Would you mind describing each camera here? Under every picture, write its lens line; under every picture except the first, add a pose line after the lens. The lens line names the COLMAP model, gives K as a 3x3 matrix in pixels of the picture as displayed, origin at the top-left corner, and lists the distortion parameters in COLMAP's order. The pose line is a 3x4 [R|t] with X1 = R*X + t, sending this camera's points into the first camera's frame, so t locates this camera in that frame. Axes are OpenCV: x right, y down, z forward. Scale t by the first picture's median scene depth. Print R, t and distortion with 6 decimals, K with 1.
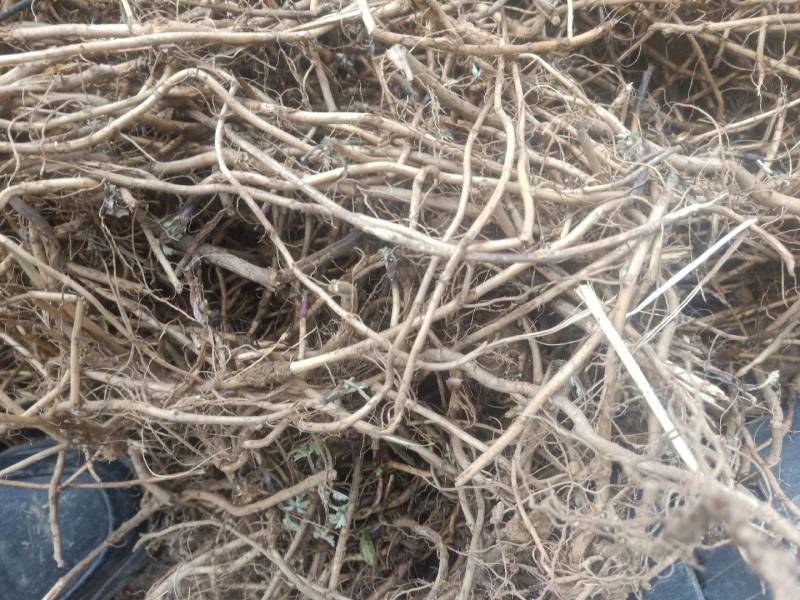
lens RADIAL K [[612.1, 0, 402.7], [0, 612.1, 298.7], [0, 0, 1]] dist [0.013026, -0.000279]
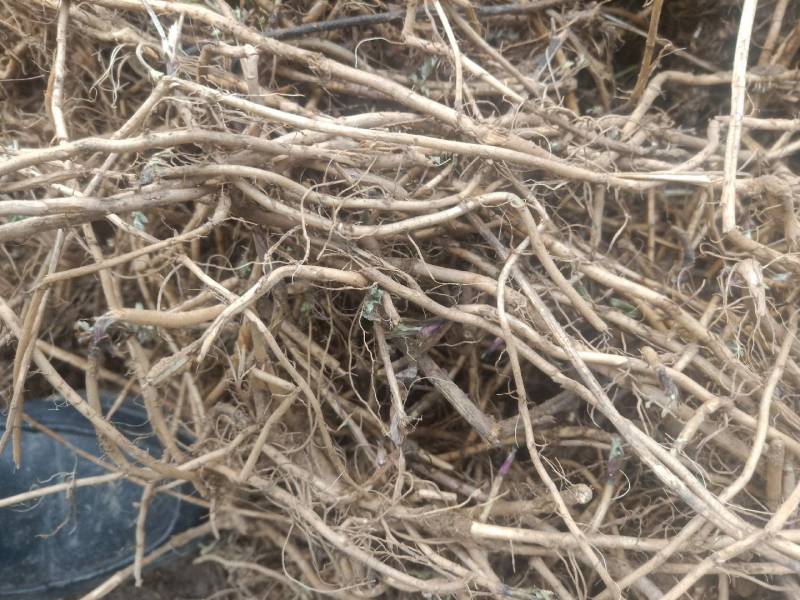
lens RADIAL K [[612.1, 0, 402.7], [0, 612.1, 298.7], [0, 0, 1]] dist [0.013026, -0.000279]
pose [[0.927791, 0.369997, -0.048021, -0.377309], [-0.367737, 0.928593, 0.049838, -0.216824], [0.063032, -0.028581, 0.997602, 0.124272]]
